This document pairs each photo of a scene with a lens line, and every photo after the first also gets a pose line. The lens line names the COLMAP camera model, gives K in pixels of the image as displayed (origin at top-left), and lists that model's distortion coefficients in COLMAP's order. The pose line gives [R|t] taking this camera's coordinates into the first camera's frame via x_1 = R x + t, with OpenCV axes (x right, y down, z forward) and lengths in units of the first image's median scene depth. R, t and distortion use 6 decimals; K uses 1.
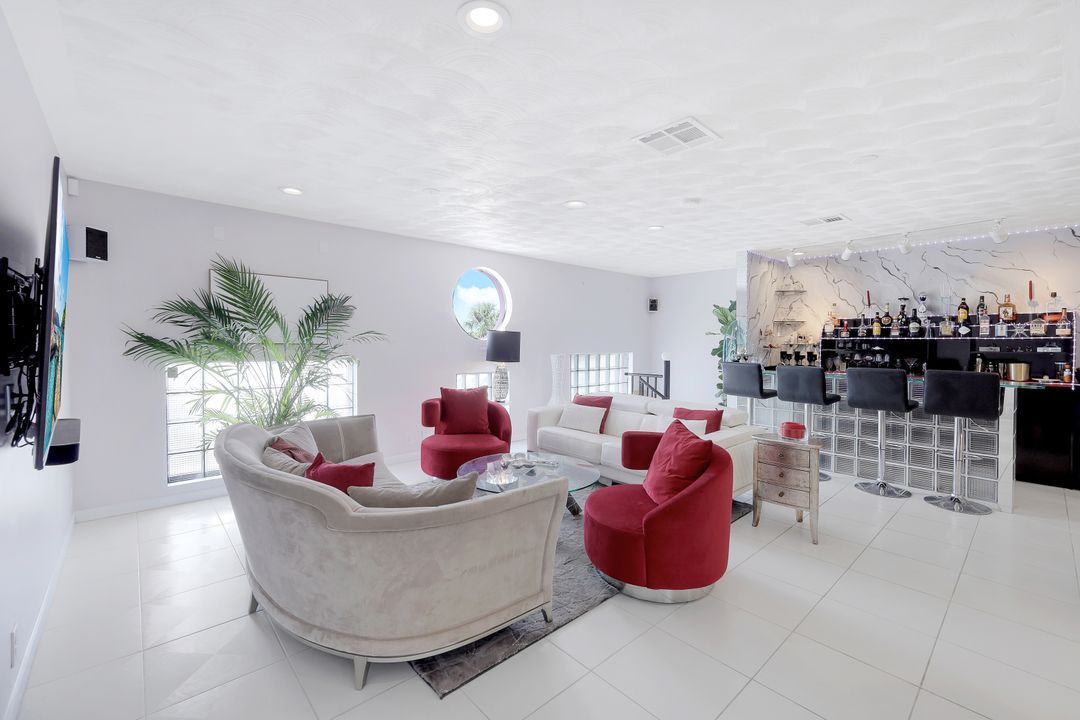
lens RADIAL K [[443.5, 0, 540.0], [0, 443.5, 360.0], [0, 0, 1]] dist [-0.000317, -0.000144]
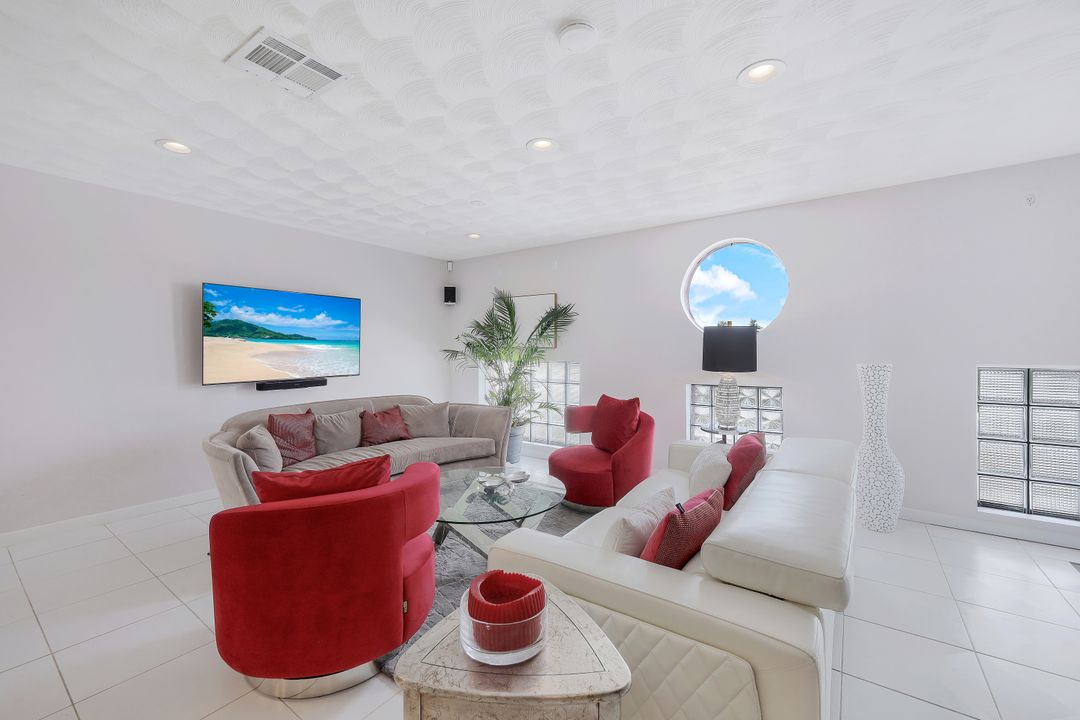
lens RADIAL K [[443.5, 0, 540.0], [0, 443.5, 360.0], [0, 0, 1]] dist [-0.000317, -0.000144]
pose [[0.213226, 0.013127, -0.976915, 0.589759], [-0.034809, 0.999377, 0.005831, -0.008135], [0.976383, 0.032762, 0.213551, 0.649636]]
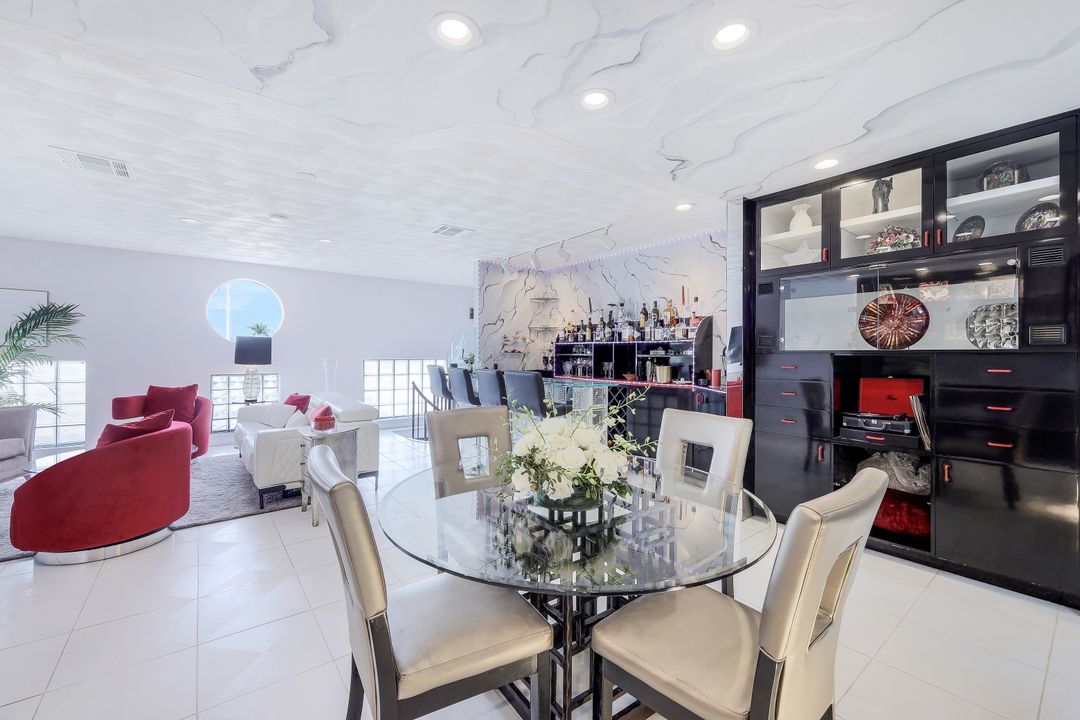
lens RADIAL K [[443.5, 0, 540.0], [0, 443.5, 360.0], [0, 0, 1]] dist [-0.000317, -0.000144]
pose [[0.997240, 0.003599, -0.074155, 0.793243], [-0.005714, 0.999582, -0.028328, 0.022140], [0.074022, 0.028674, 0.996844, -0.040244]]
